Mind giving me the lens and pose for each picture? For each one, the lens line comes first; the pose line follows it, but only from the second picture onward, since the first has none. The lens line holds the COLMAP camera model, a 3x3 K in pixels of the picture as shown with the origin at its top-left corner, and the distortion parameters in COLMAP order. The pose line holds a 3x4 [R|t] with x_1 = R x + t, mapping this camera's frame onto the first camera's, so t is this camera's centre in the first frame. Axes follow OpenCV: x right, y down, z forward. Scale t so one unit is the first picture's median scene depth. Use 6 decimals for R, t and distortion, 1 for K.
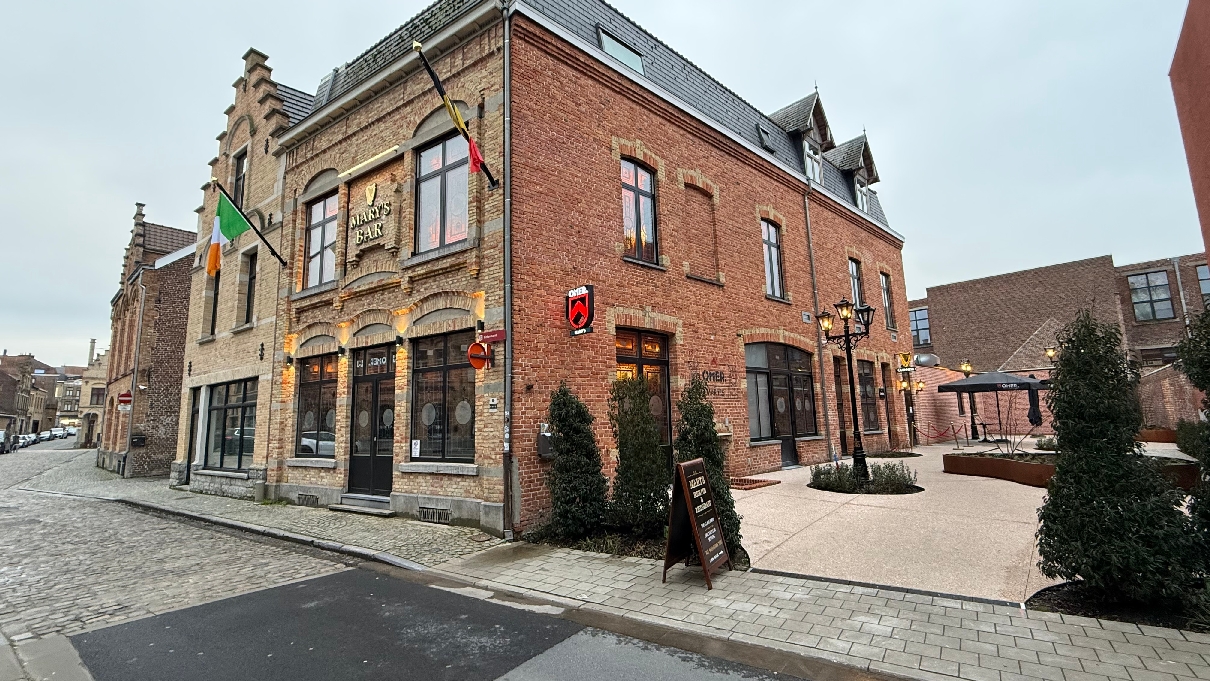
lens RADIAL K [[514.7, 0, 608.9], [0, 514.7, 339.4], [0, 0, 1]] dist [-0.000269, -0.000041]
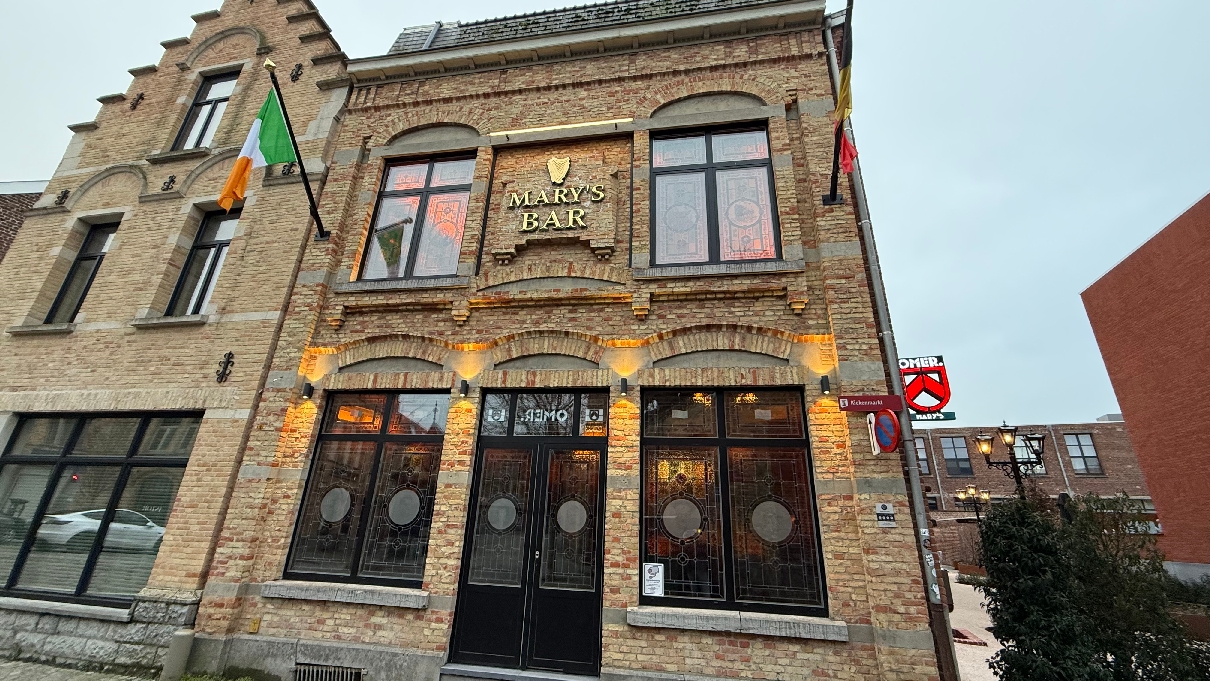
lens RADIAL K [[480.7, 0, 605.0], [0, 480.7, 340.5], [0, 0, 1]] dist [-0.001437, -0.000027]
pose [[0.912464, 0.206893, 0.352994, -0.562374], [-0.126765, 0.963233, -0.236881, 0.076508], [-0.389025, 0.171398, 0.905142, 0.421073]]
